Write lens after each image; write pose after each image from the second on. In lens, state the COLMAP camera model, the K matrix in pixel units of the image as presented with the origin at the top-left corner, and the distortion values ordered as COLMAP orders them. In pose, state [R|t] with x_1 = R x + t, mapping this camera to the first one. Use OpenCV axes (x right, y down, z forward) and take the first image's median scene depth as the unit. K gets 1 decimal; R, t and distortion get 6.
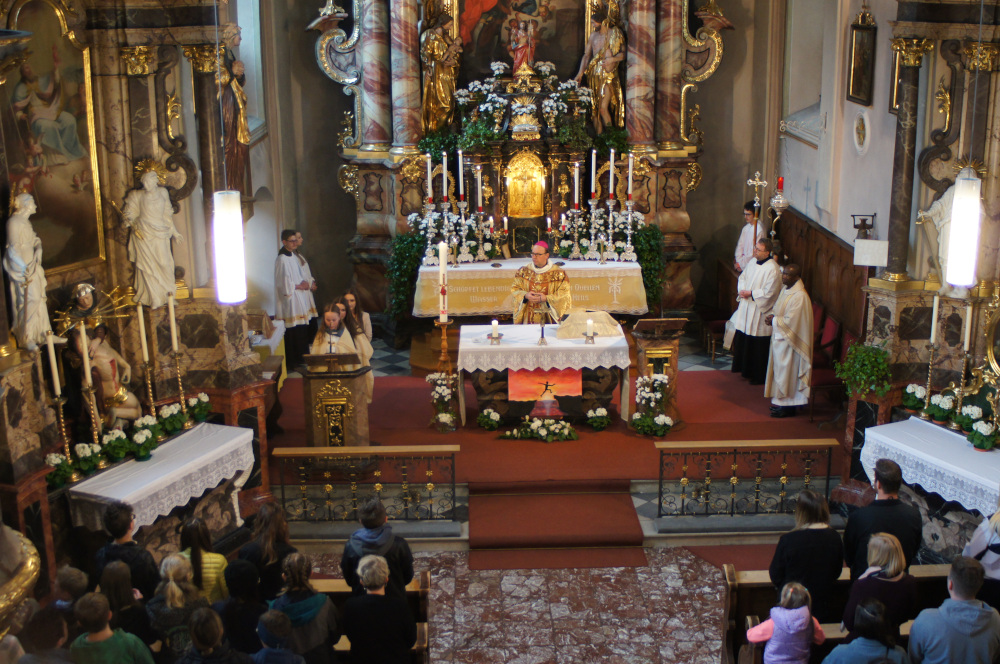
lens RADIAL K [[1254.4, 0, 499.3], [0, 1254.4, 331.9], [0, 0, 1]] dist [-0.097107, 0.000000]
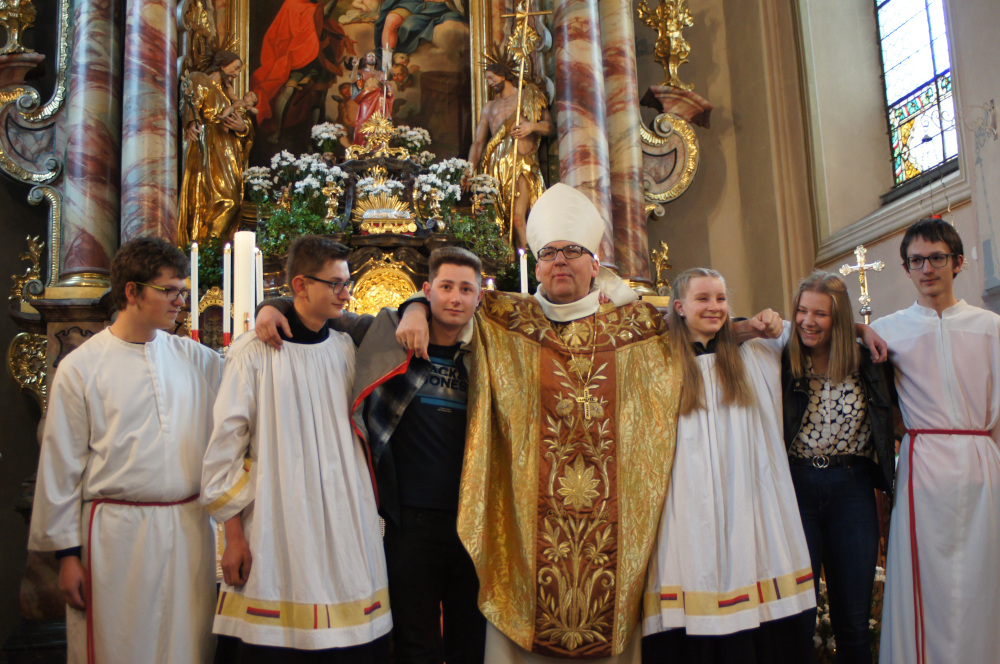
lens RADIAL K [[1254.4, 0, 501.4], [0, 1254.4, 332.1], [0, 0, 1]] dist [-0.097107, 0.000000]
pose [[0.978562, 0.001519, 0.205949, -0.036840], [0.083057, 0.912141, -0.401374, 0.086933], [-0.188464, 0.409875, 0.892460, 0.526913]]
